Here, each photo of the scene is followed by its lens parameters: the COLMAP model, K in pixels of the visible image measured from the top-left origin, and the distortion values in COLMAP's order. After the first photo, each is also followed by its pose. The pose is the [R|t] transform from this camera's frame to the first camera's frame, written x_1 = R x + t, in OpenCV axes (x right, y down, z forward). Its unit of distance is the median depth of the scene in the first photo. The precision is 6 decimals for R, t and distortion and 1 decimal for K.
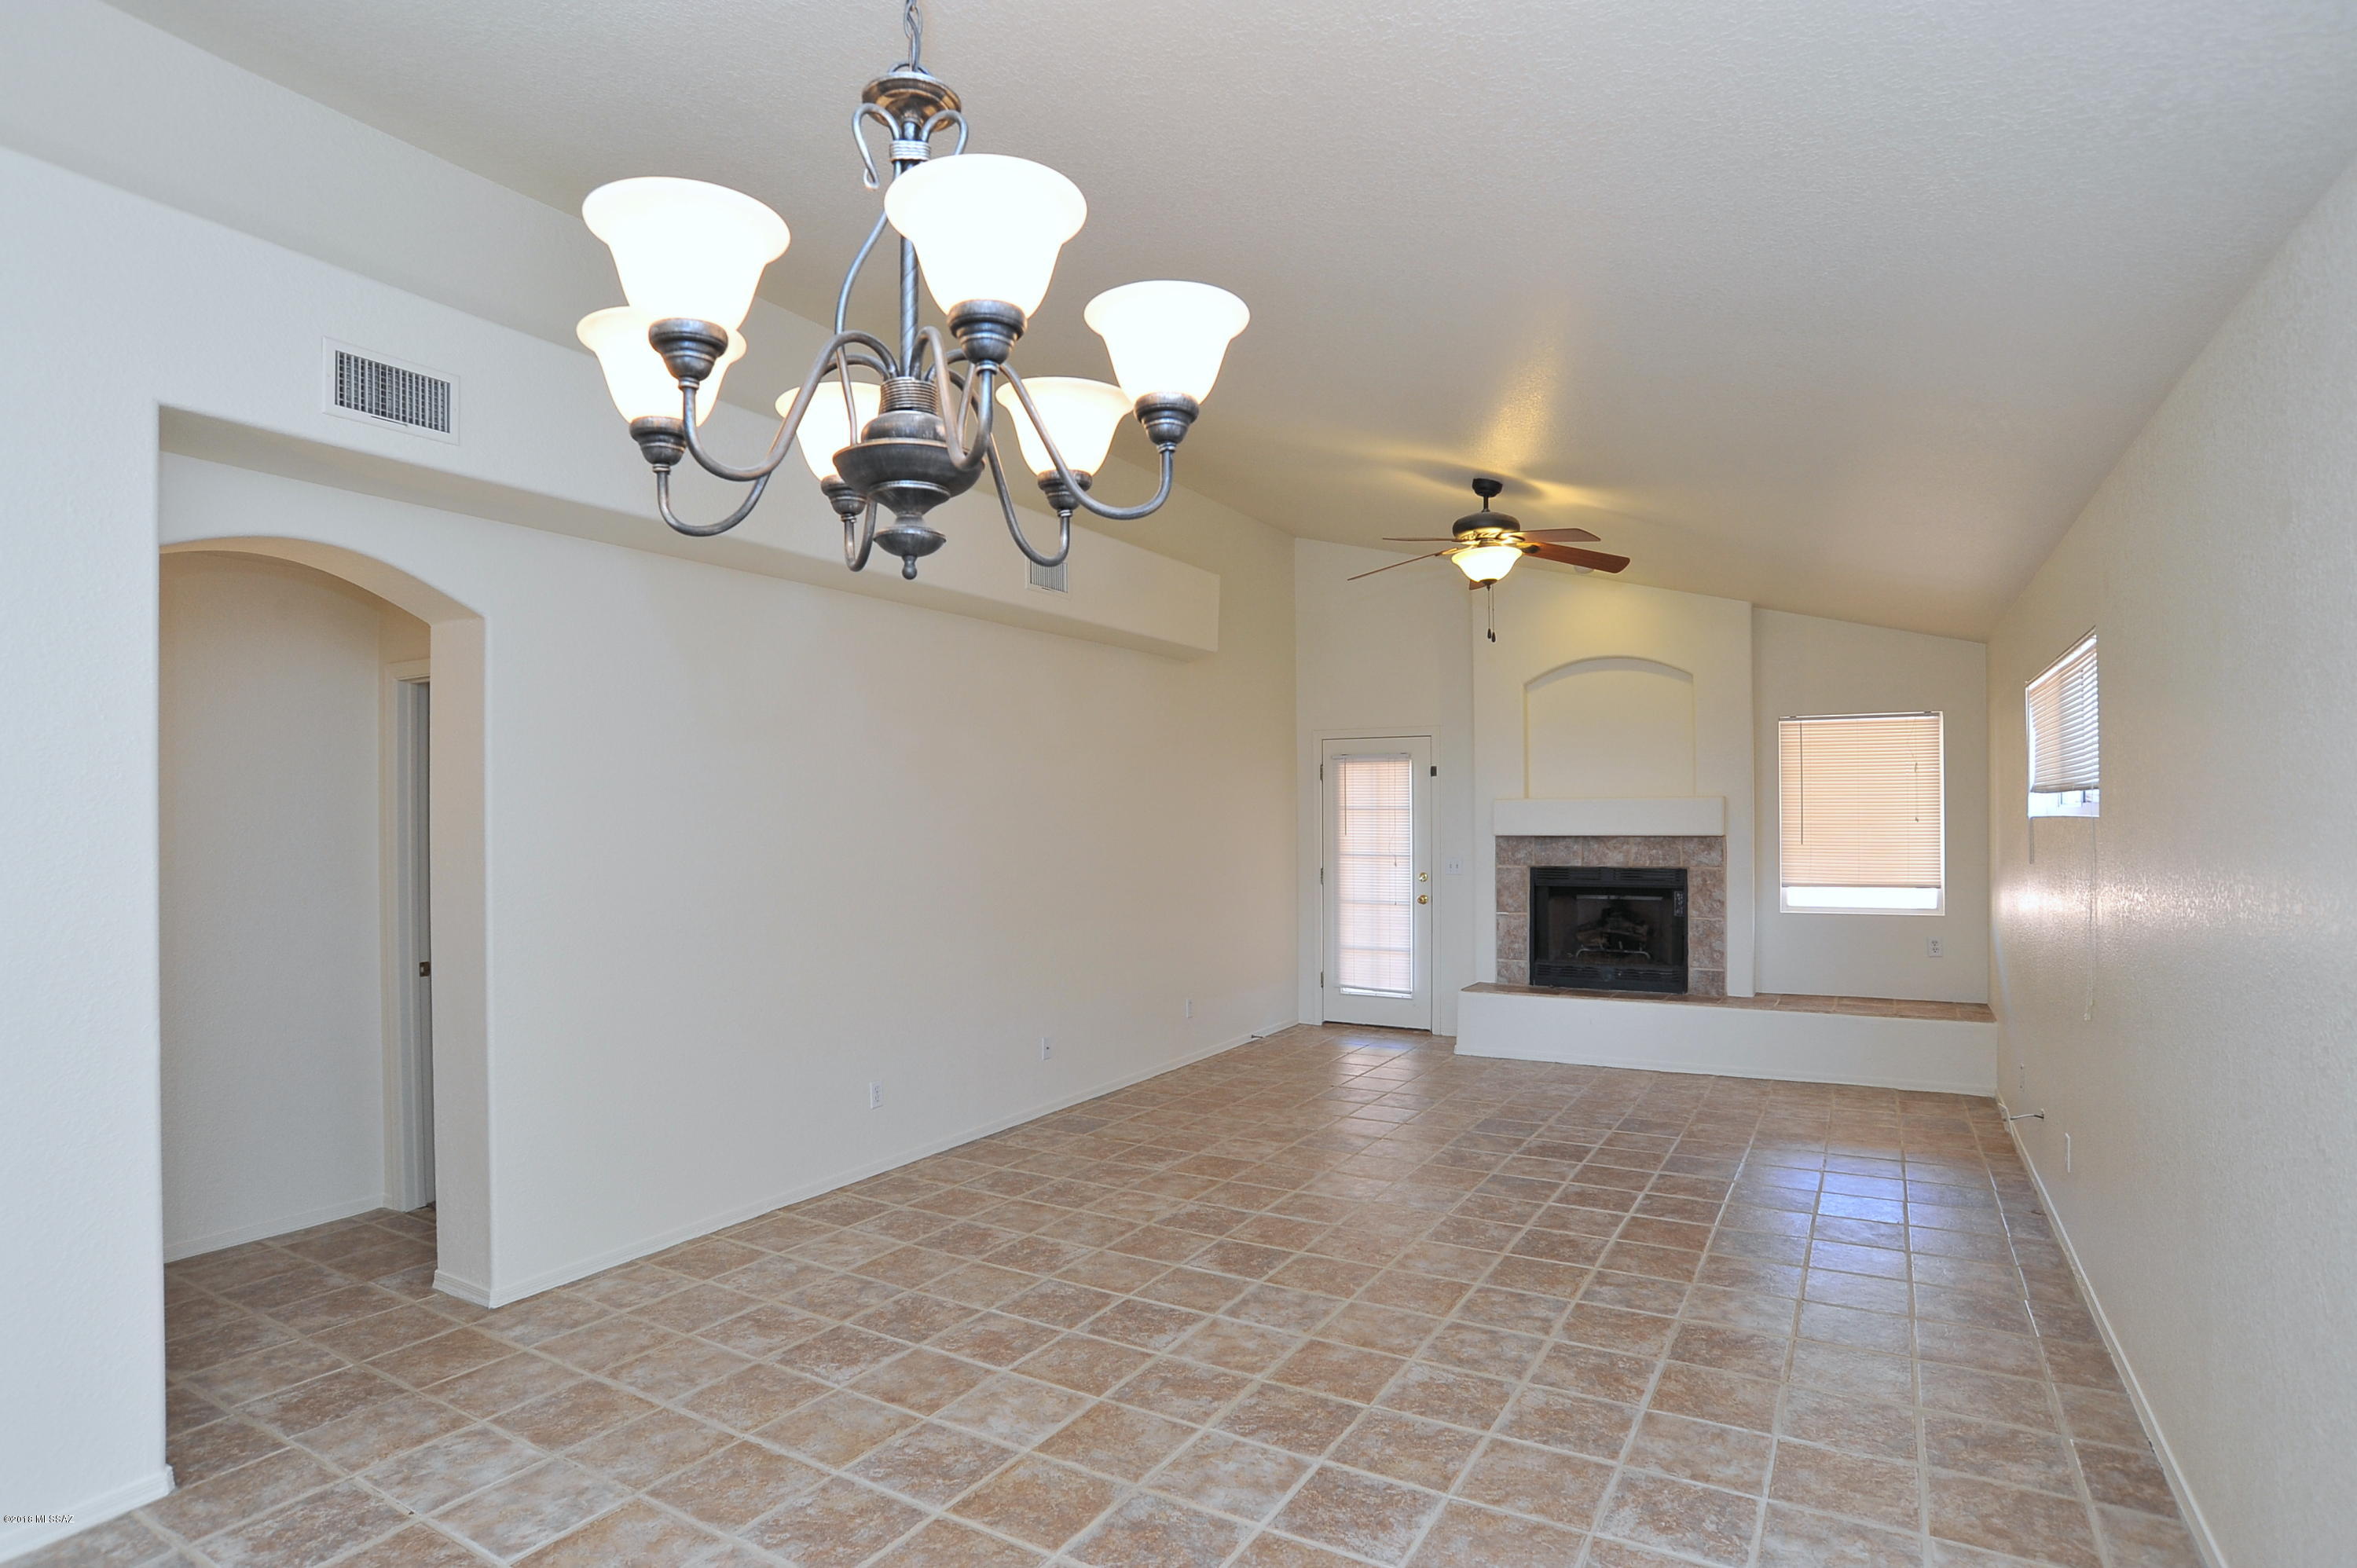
lens RADIAL K [[1233.9, 0, 1173.0], [0, 1233.9, 821.4], [0, 0, 1]] dist [-0.103997, 0.053179]
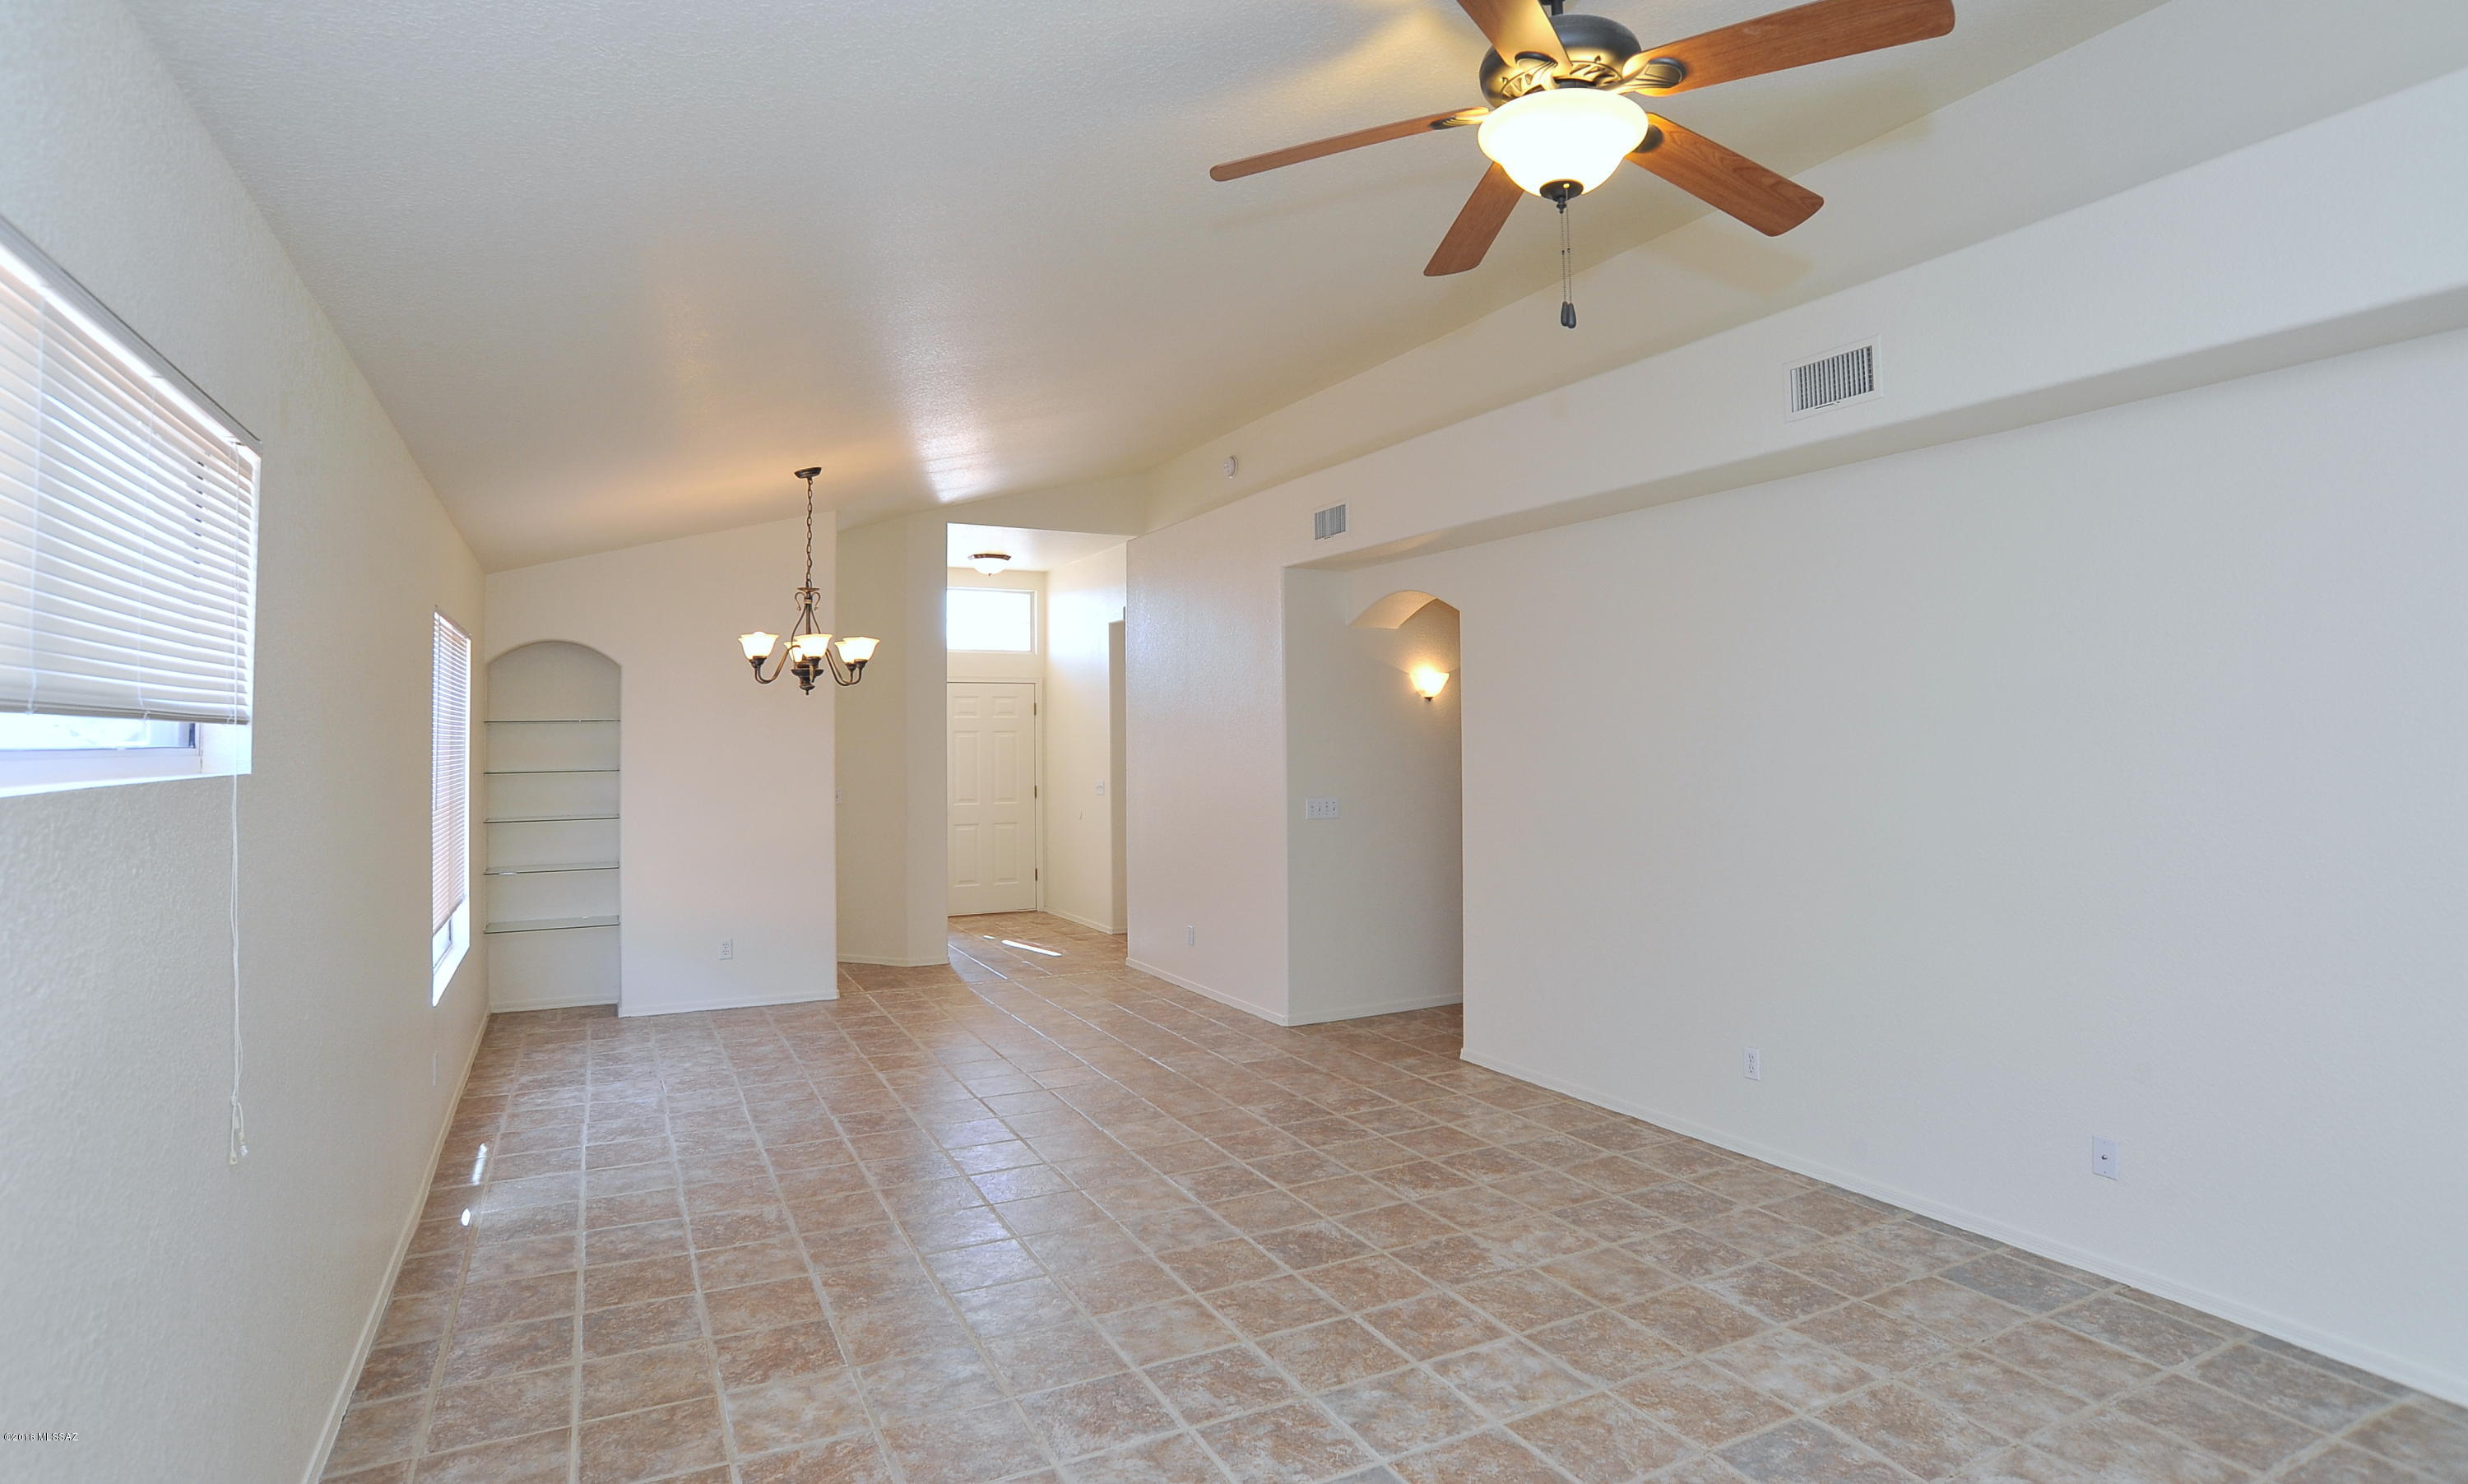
lens RADIAL K [[1265.0, 0, 1225.9], [0, 1265.0, 679.3], [0, 0, 1]] dist [-0.107071, 0.053675]
pose [[-0.541919, -0.029154, -0.839925, 0.627544], [0.007599, 0.999187, -0.039585, -0.013939], [0.840397, -0.027834, -0.541257, 1.053147]]
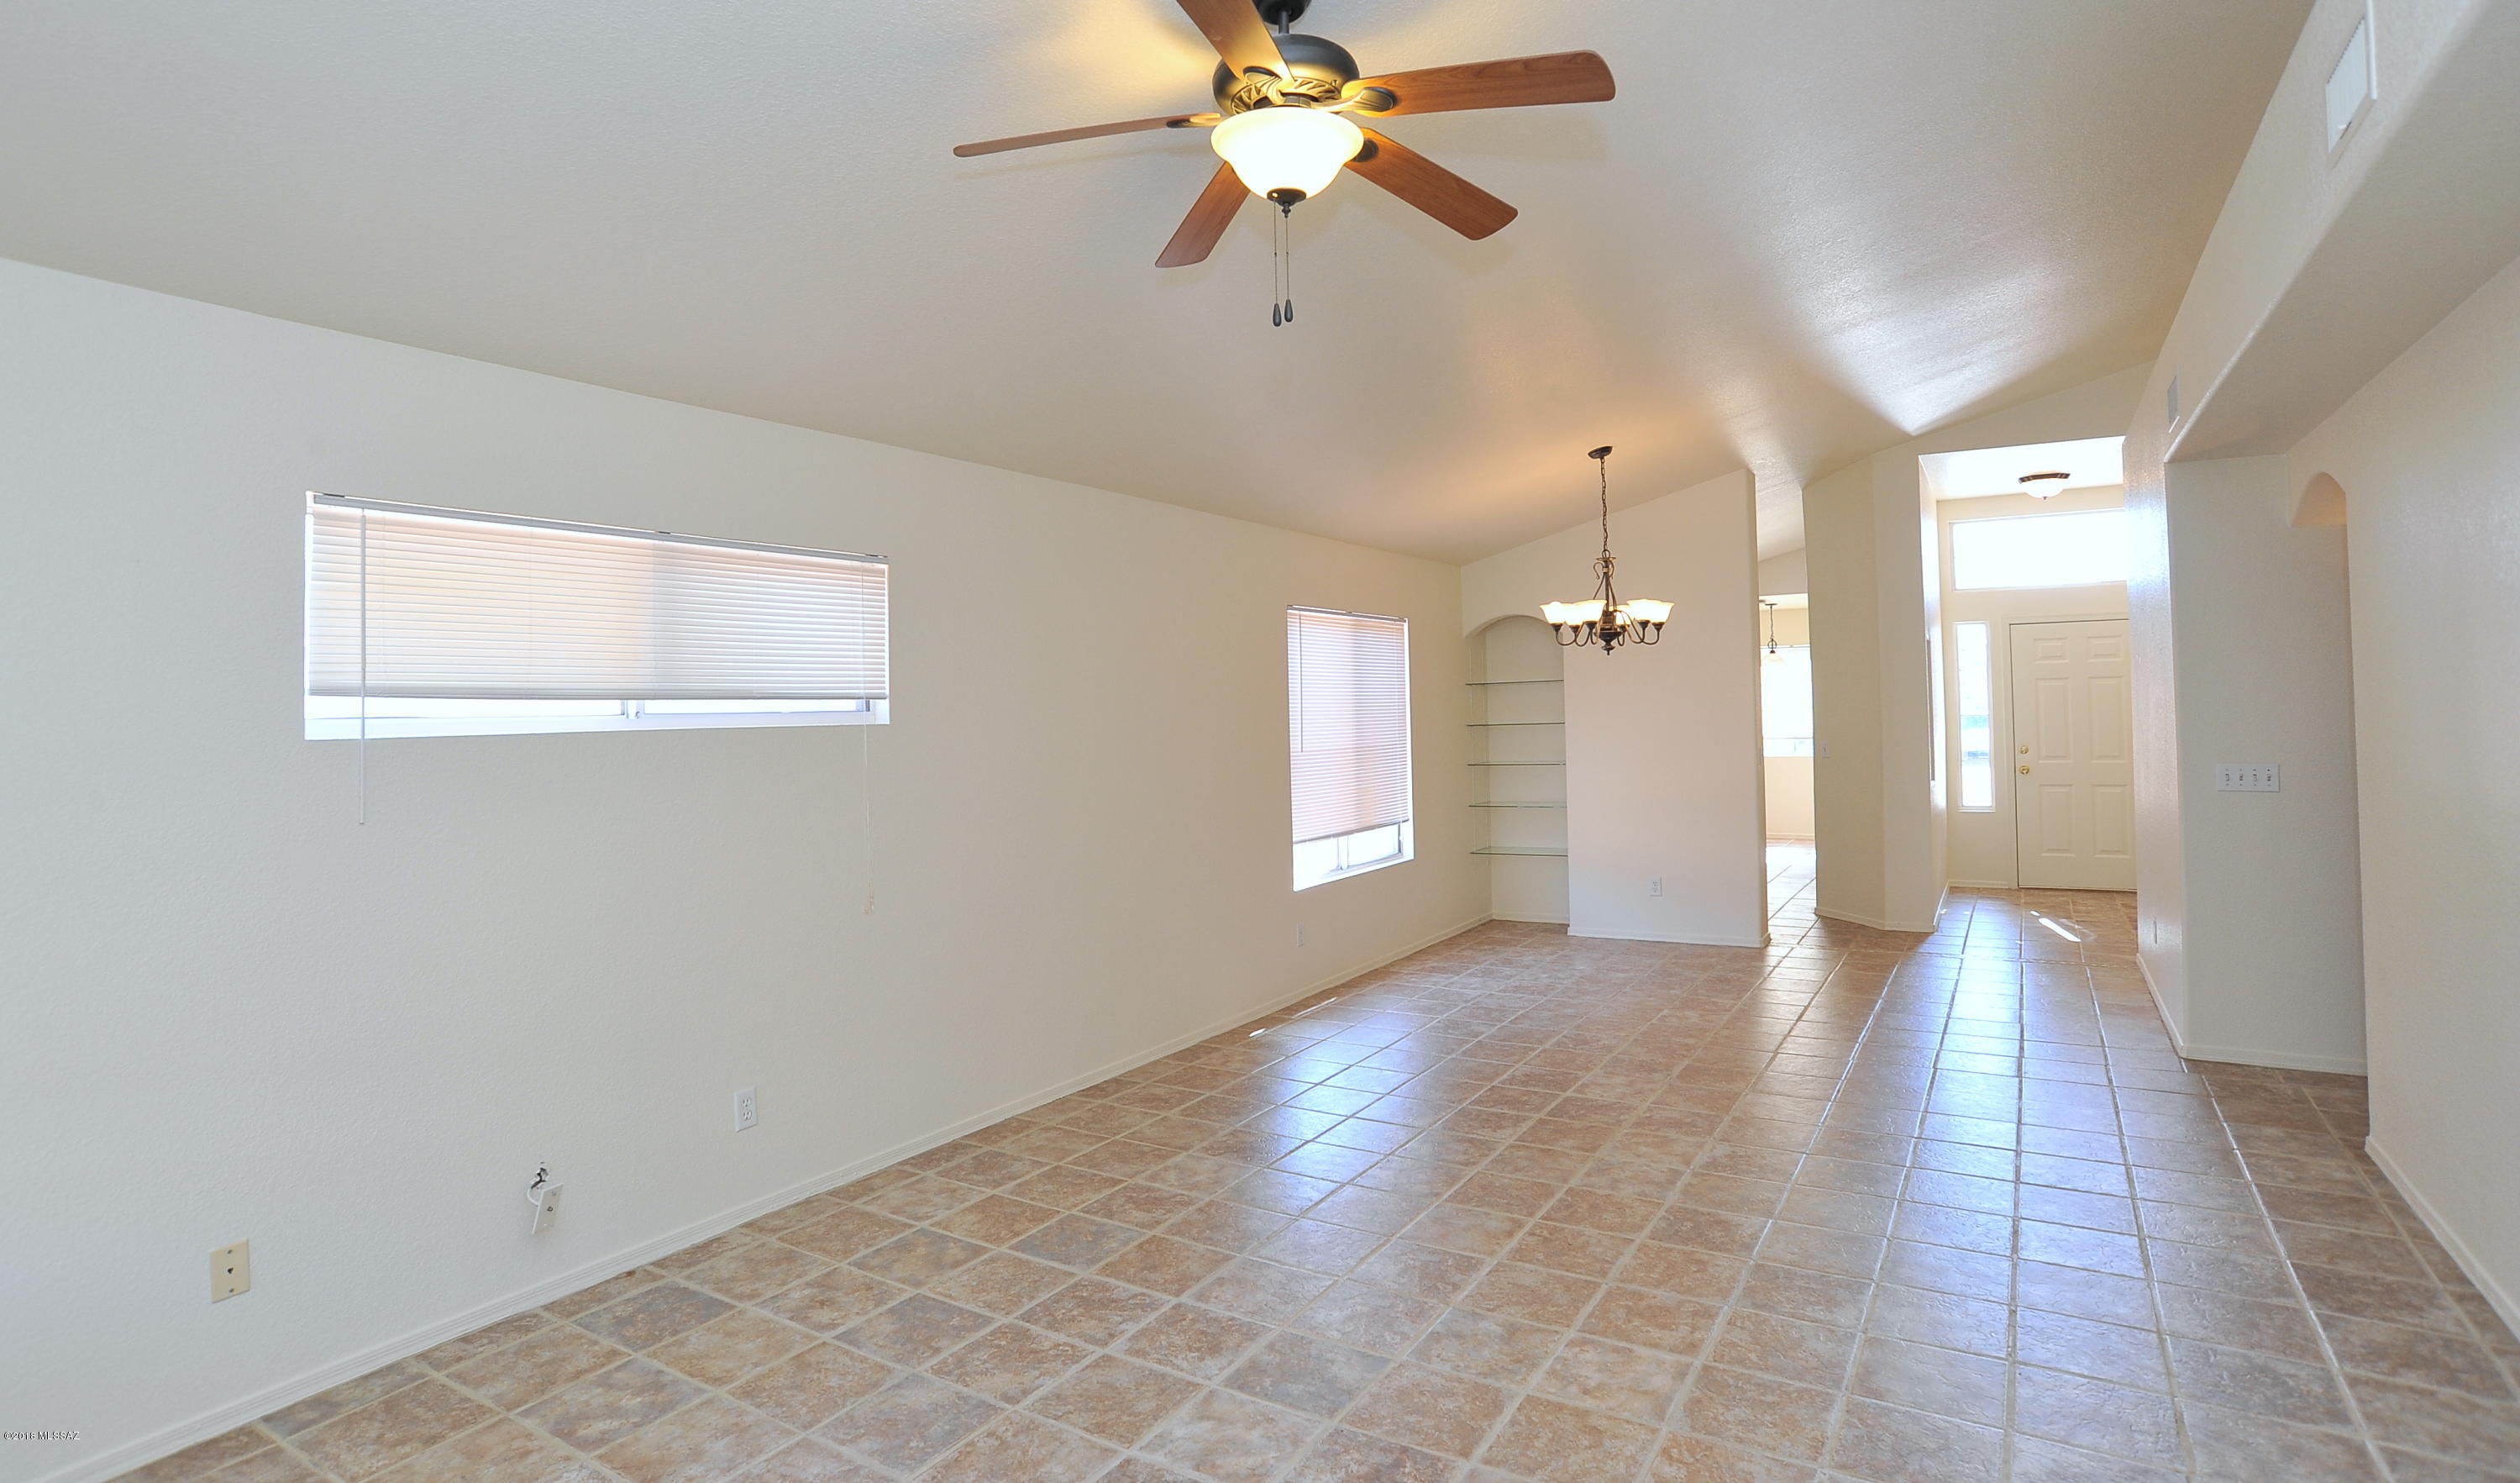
lens RADIAL K [[1287.5, 0, 1244.4], [0, 1287.5, 667.0], [0, 0, 1]] dist [-0.092684, 0.042429]
pose [[-0.999257, 0.026237, 0.028229, 0.247589], [0.025425, 0.999263, -0.028741, -0.009246], [-0.028962, -0.028002, -0.999188, 1.369540]]
